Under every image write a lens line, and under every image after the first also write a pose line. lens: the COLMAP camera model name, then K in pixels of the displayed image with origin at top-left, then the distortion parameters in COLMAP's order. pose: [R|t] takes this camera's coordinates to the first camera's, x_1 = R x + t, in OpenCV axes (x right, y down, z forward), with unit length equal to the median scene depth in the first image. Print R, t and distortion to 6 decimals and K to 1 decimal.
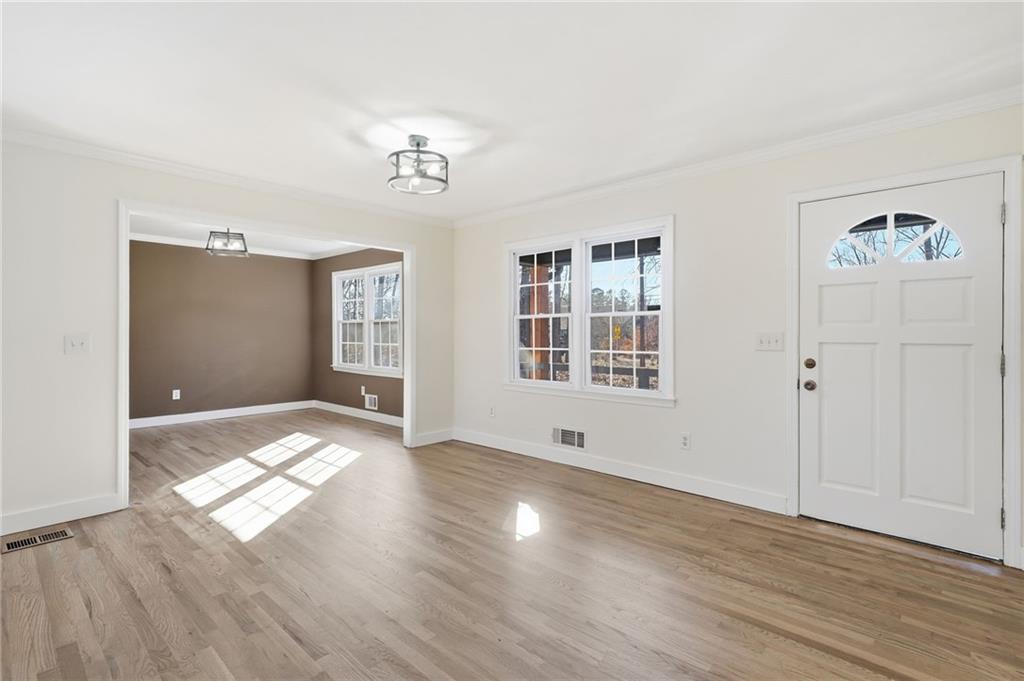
lens RADIAL K [[479.0, 0, 527.2], [0, 479.0, 337.2], [0, 0, 1]] dist [0.000937, 0.003098]
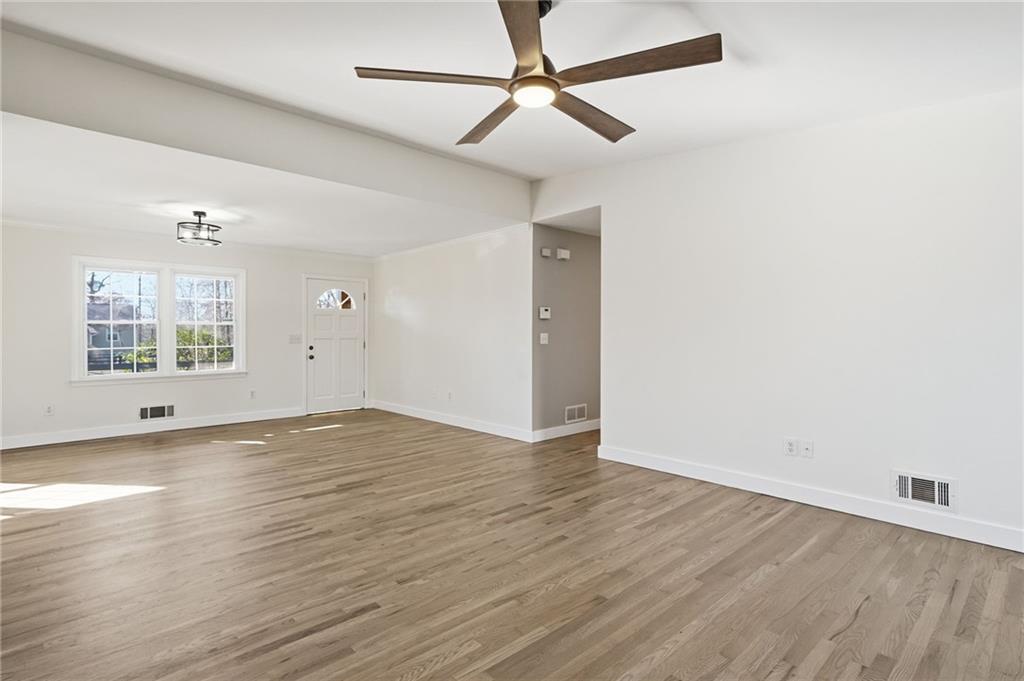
lens RADIAL K [[517.7, 0, 519.6], [0, 517.7, 338.9], [0, 0, 1]] dist [0.022992, 0.000379]
pose [[0.091339, -0.014401, 0.995716, -1.978172], [0.008849, 0.999868, 0.013649, -0.015849], [-0.995781, 0.007564, 0.091454, -0.259219]]
